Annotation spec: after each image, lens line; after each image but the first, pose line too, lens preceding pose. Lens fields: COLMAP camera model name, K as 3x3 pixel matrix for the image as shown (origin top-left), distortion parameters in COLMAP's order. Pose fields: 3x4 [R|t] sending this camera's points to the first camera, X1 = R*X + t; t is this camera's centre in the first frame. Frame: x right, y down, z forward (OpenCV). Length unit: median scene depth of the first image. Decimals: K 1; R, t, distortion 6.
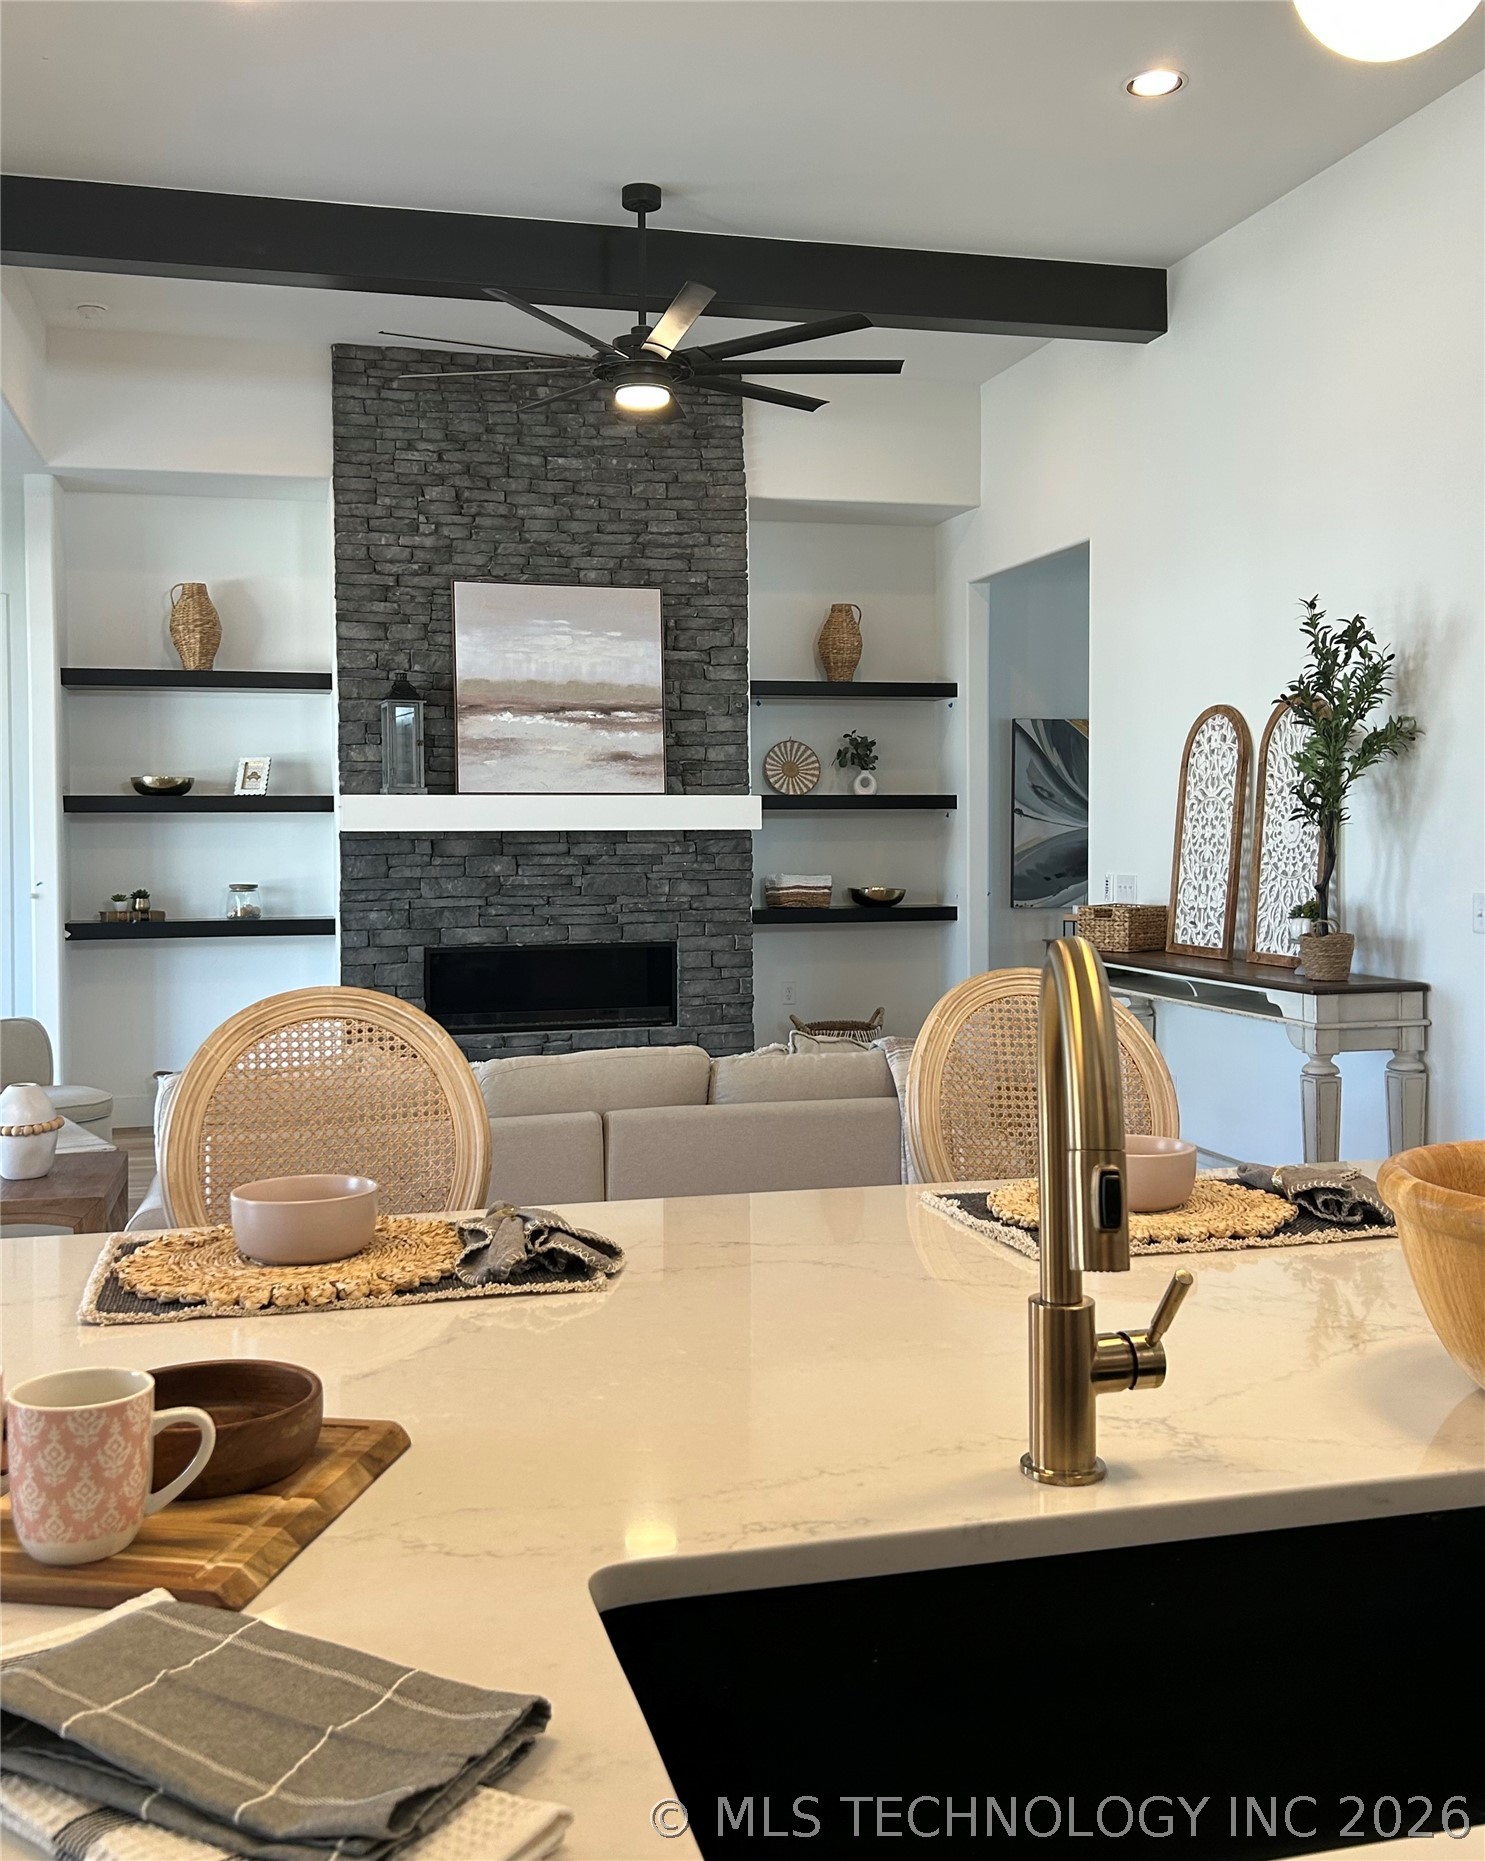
lens RADIAL K [[1715.3, 0, 736.2], [0, 1715.3, 912.9], [0, 0, 1]] dist [0.038371, 0.000000]
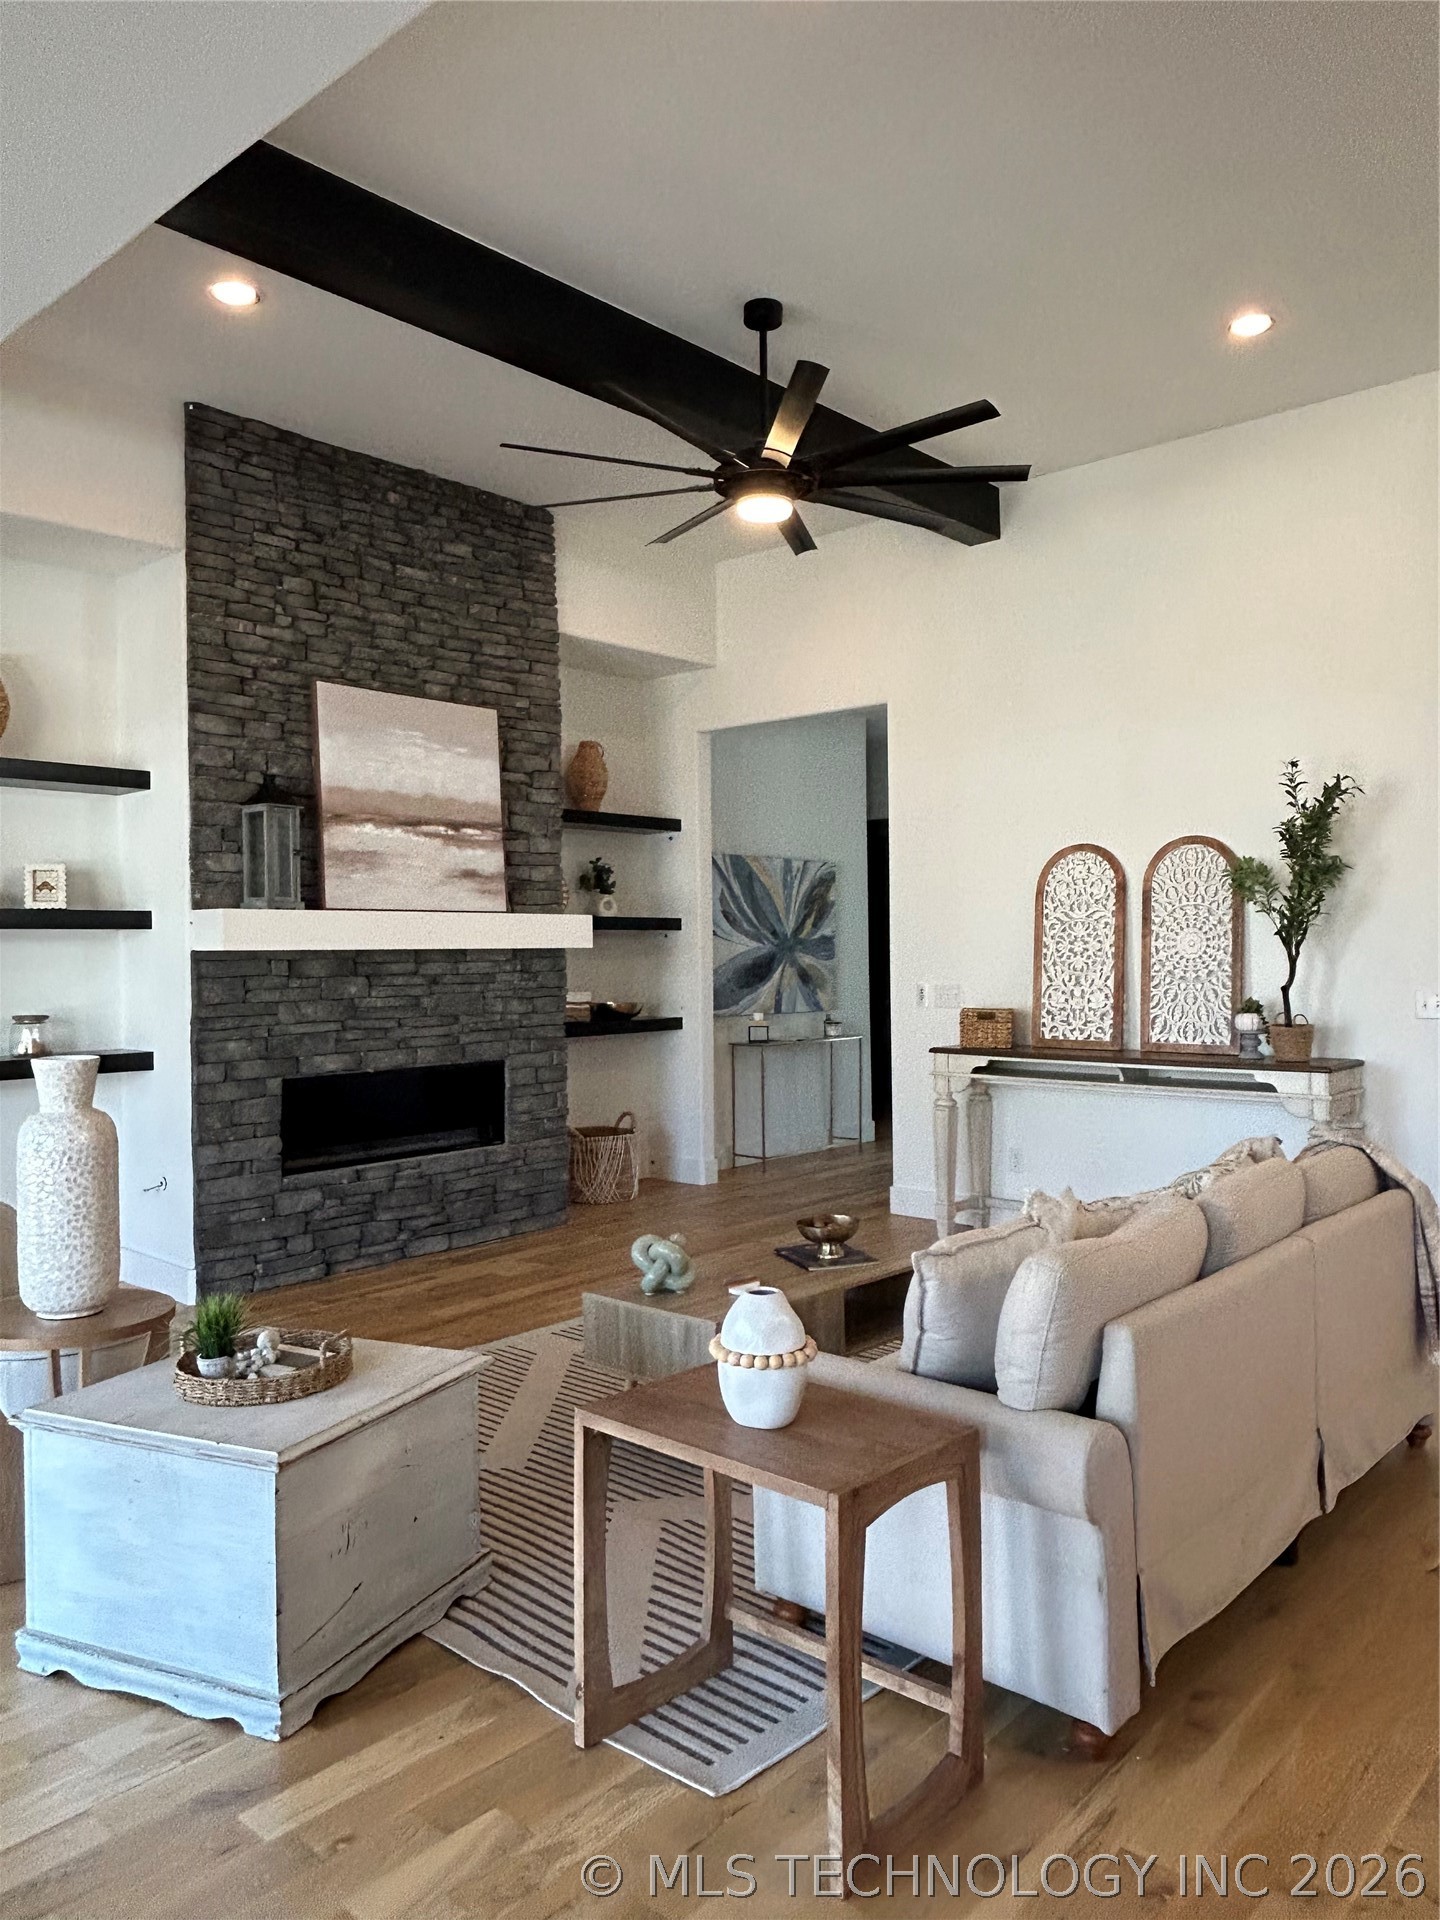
lens RADIAL K [[1347.9, 0, 723.4], [0, 1347.9, 965.5], [0, 0, 1]] dist [-0.004354, -0.001890]
pose [[0.836550, -0.009310, 0.547812, -0.373269], [0.032613, 0.998929, -0.032826, -0.008545], [-0.546919, 0.045327, 0.835957, 0.276458]]
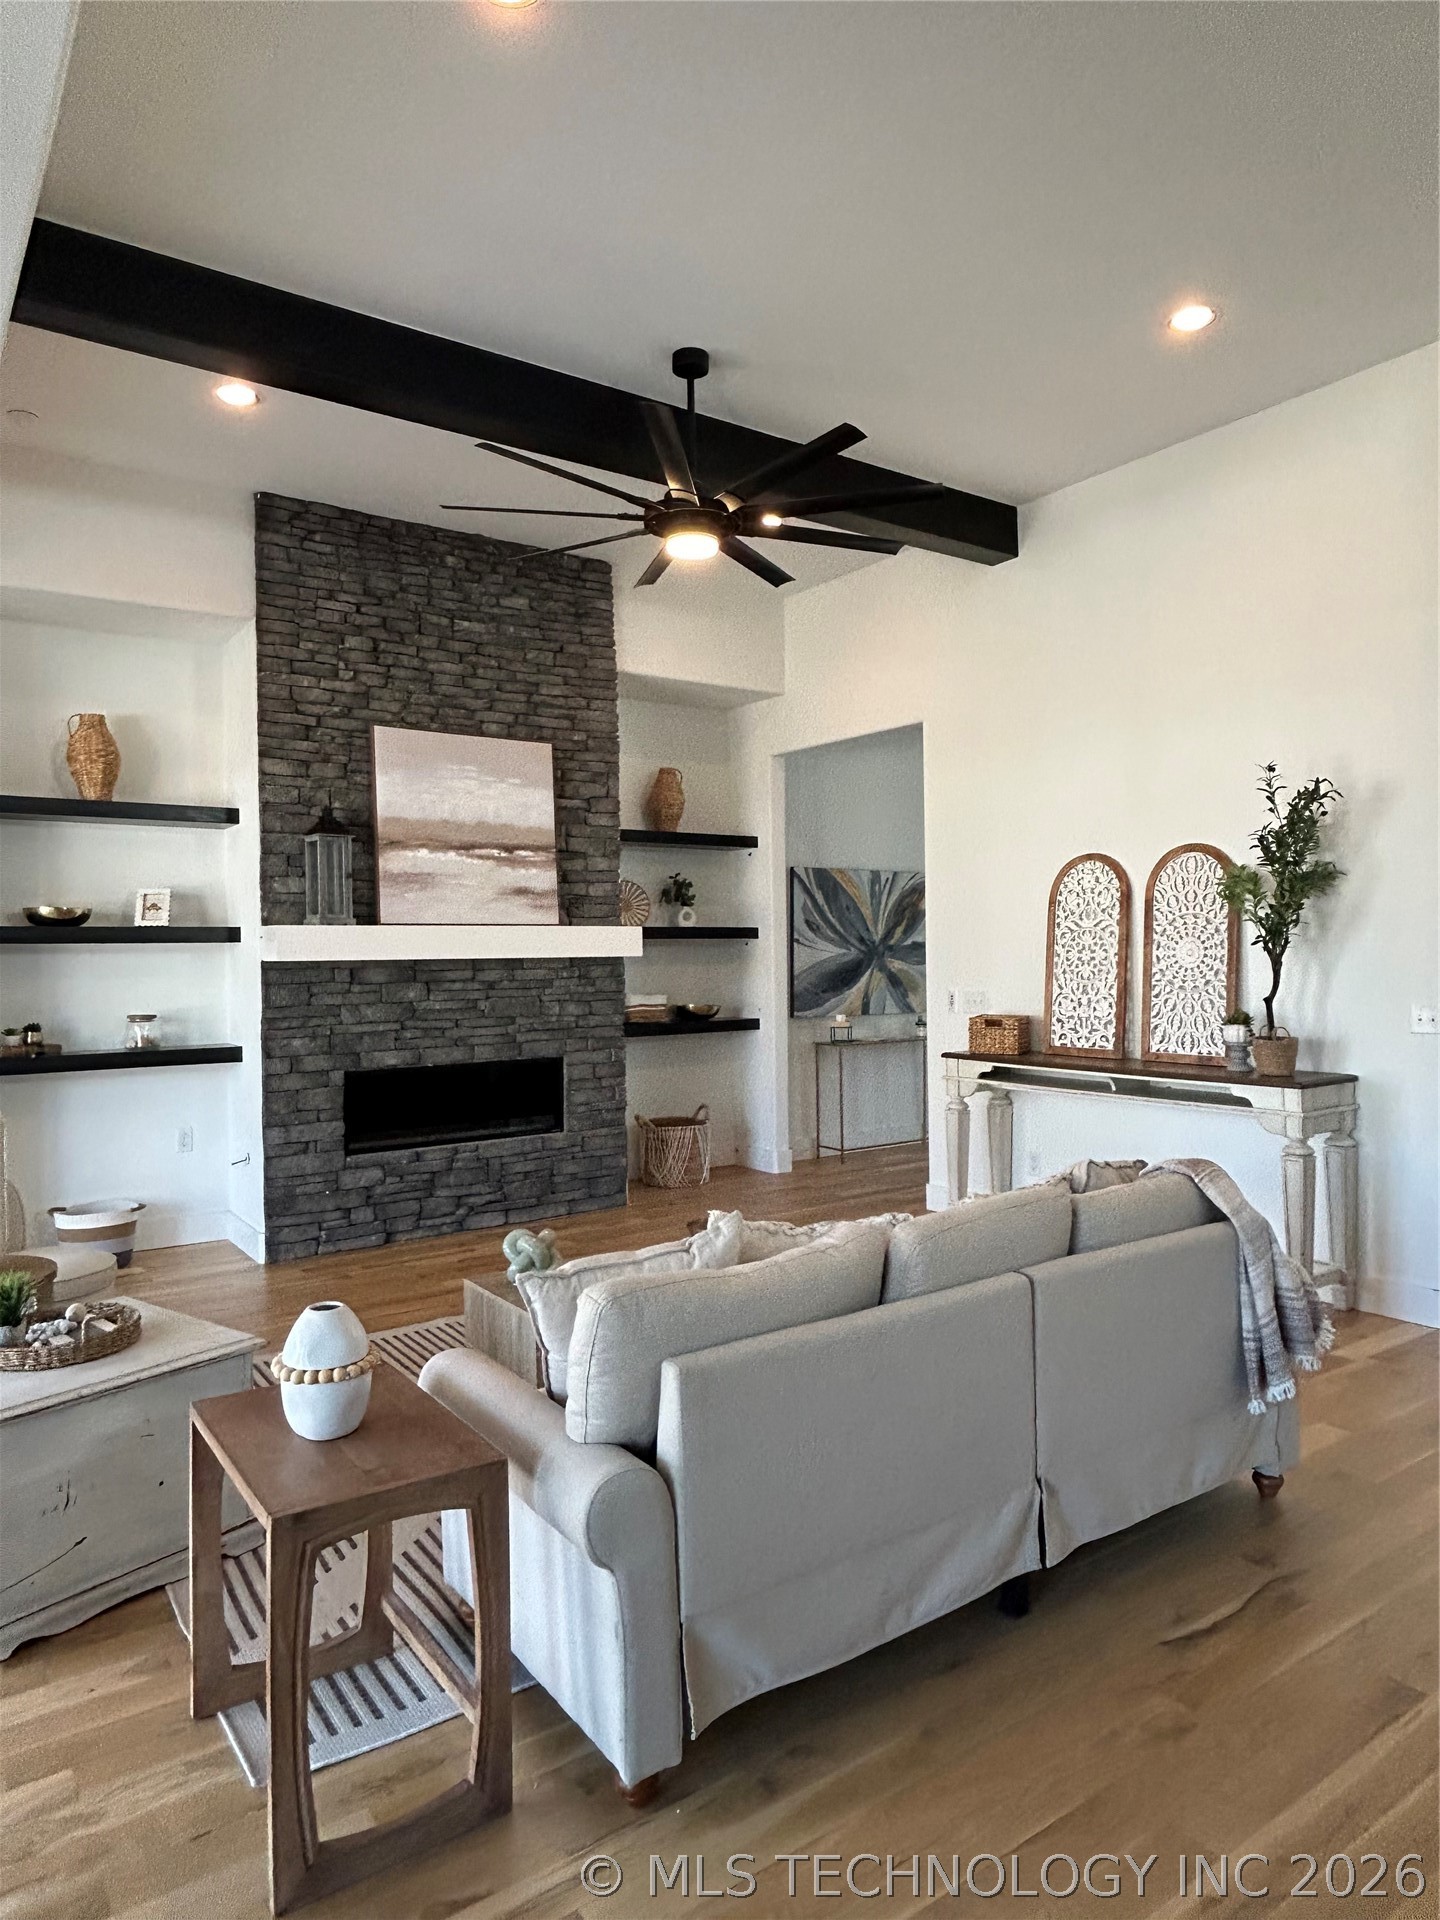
lens RADIAL K [[1200.2, 0, 718.5], [0, 1200.2, 967.6], [0, 0, 1]] dist [-0.005705, 0.000192]
pose [[0.936846, -0.010440, 0.349586, -0.221684], [0.024216, 0.999092, -0.035058, -0.011773], [-0.348903, 0.041309, 0.936248, 0.233968]]
